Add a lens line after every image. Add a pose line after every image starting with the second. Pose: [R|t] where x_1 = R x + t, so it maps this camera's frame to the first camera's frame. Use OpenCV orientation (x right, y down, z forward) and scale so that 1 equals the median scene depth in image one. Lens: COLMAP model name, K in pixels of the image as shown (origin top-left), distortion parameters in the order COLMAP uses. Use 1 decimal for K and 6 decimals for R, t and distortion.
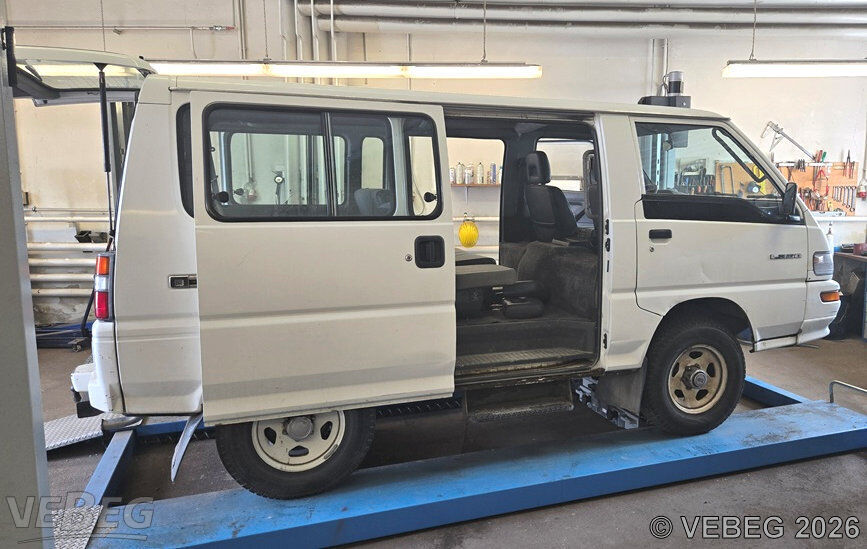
lens RADIAL K [[608.8, 0, 433.7], [0, 608.8, 290.0], [0, 0, 1]] dist [0.030045, 0.003412]
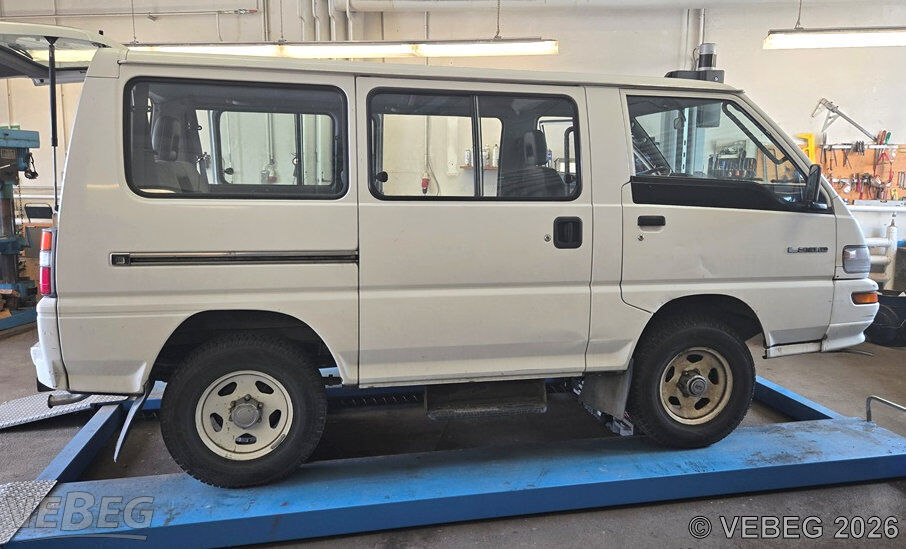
lens RADIAL K [[586.4, 0, 453.0], [0, 586.4, 274.5], [0, 0, 1]] dist [0.029470, -0.001450]
pose [[0.990639, 0.030907, -0.132966, 0.189794], [-0.030924, 0.999520, 0.001939, -0.006010], [0.132962, 0.002191, 0.991119, 0.107220]]
